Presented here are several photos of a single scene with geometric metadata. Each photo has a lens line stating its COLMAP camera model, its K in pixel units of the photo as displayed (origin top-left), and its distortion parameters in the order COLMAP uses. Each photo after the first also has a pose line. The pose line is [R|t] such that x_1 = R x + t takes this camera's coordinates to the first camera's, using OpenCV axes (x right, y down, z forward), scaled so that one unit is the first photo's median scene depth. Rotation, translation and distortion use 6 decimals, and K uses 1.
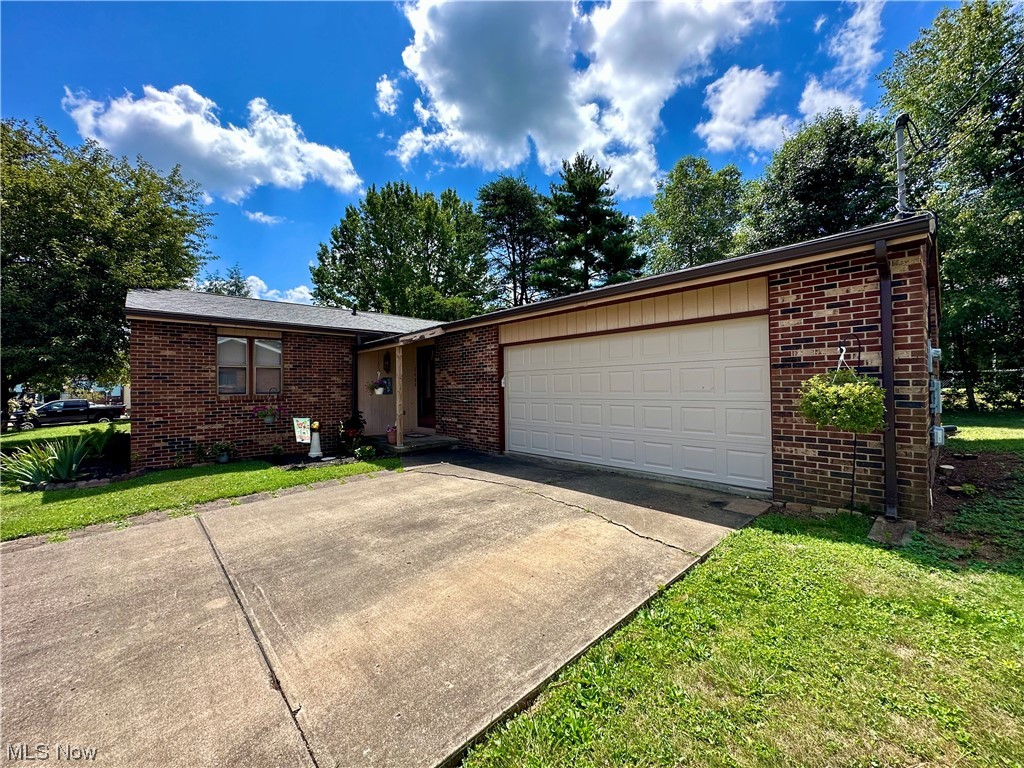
lens RADIAL K [[411.7, 0, 512.0], [0, 411.7, 384.0], [0, 0, 1]] dist [-0.001331, -0.000100]
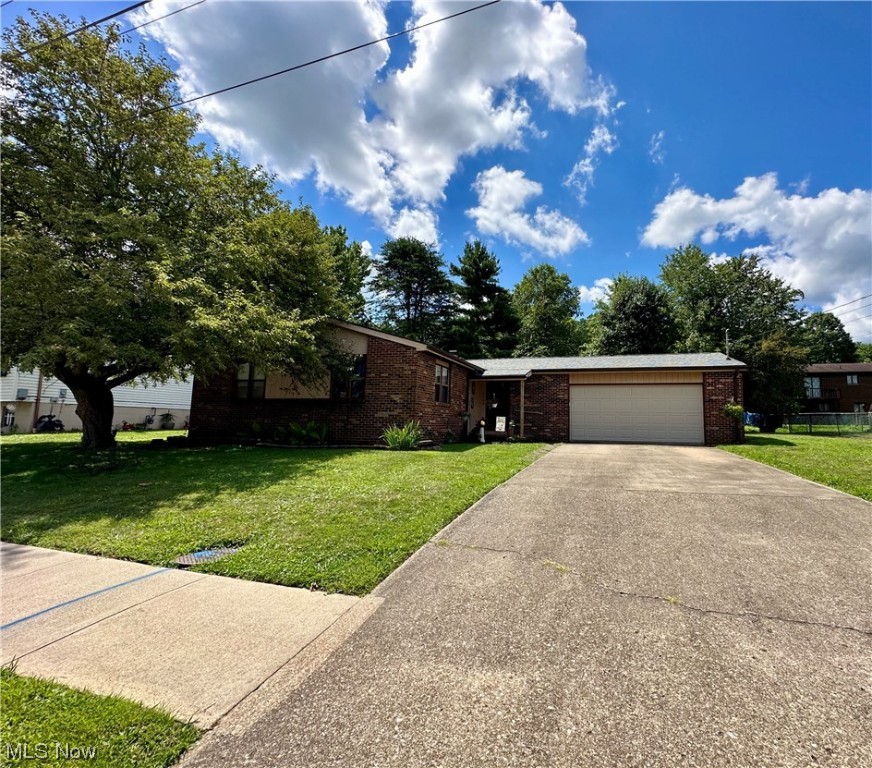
lens RADIAL K [[421.7, 0, 506.3], [0, 421.7, 380.6], [0, 0, 1]] dist [-0.003426, -0.000220]
pose [[0.833899, 0.086928, 0.545029, -1.331961], [-0.032256, 0.993507, -0.109104, 0.111327], [-0.550974, 0.073402, 0.831288, -0.467627]]
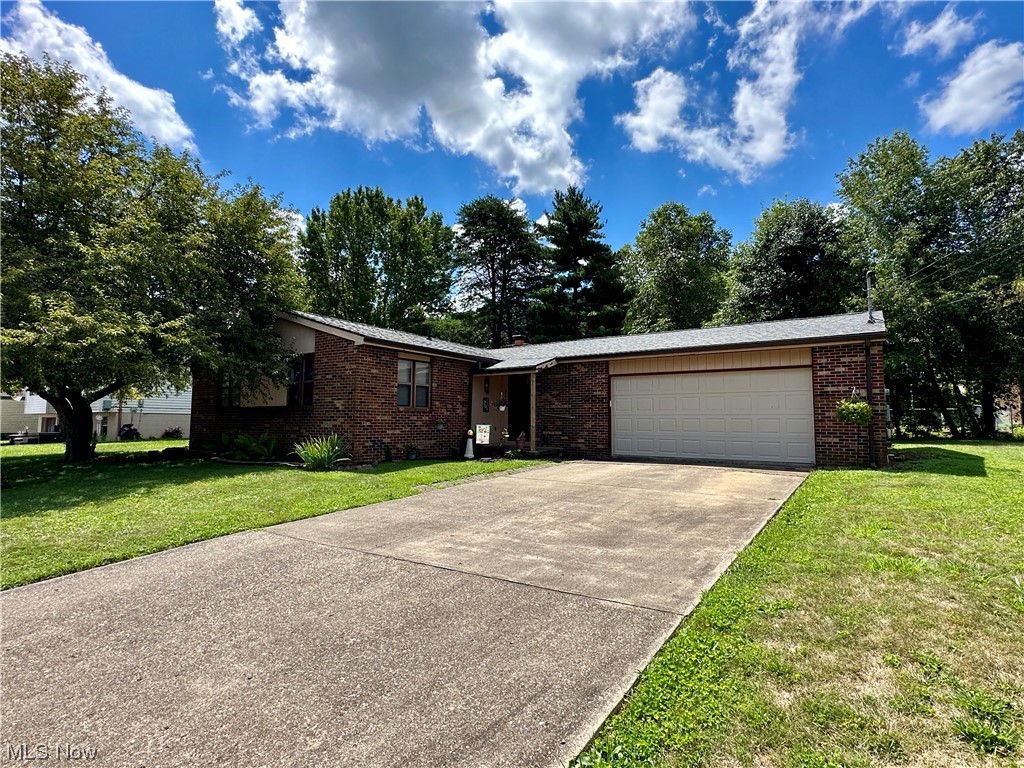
lens RADIAL K [[524.8, 0, 512.0], [0, 524.8, 384.0], [0, 0, 1]] dist [0.001465, -0.000538]
pose [[0.977211, 0.037391, 0.208953, -0.690444], [-0.023492, 0.997367, -0.068608, 0.057958], [-0.210968, 0.062136, 0.975516, -0.595683]]
